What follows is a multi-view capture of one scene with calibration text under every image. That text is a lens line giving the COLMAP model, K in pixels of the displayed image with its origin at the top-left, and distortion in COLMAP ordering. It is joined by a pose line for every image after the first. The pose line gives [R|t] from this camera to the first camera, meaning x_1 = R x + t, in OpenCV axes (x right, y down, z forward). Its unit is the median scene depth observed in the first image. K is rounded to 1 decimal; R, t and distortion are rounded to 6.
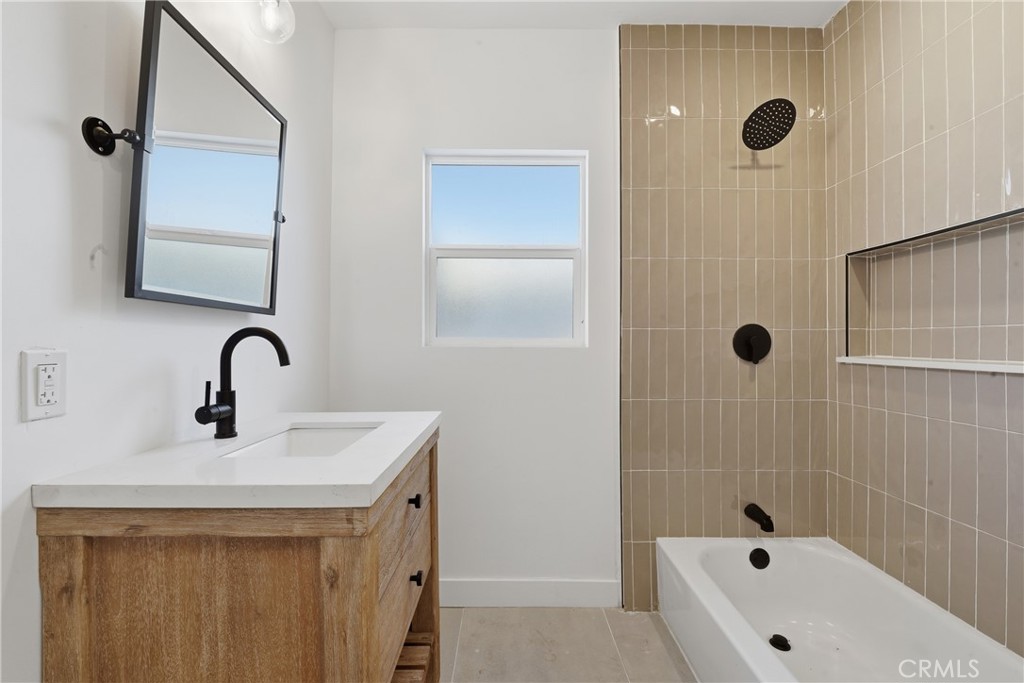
lens RADIAL K [[418.9, 0, 508.6], [0, 418.9, 345.2], [0, 0, 1]] dist [-0.006321, -0.002344]
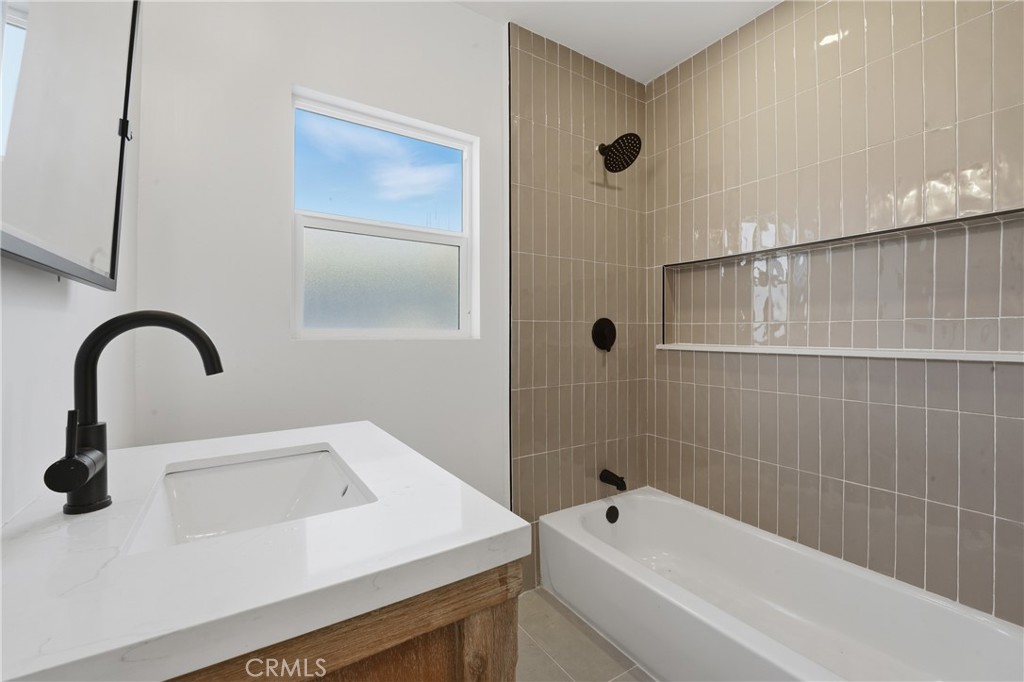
lens RADIAL K [[418.9, 0, 508.9], [0, 418.9, 336.3], [0, 0, 1]] dist [-0.006321, -0.002344]
pose [[0.851613, -0.005537, 0.524143, -0.279809], [0.004370, 0.999984, 0.003463, -0.004780], [-0.524154, -0.000659, 0.851623, 0.137172]]
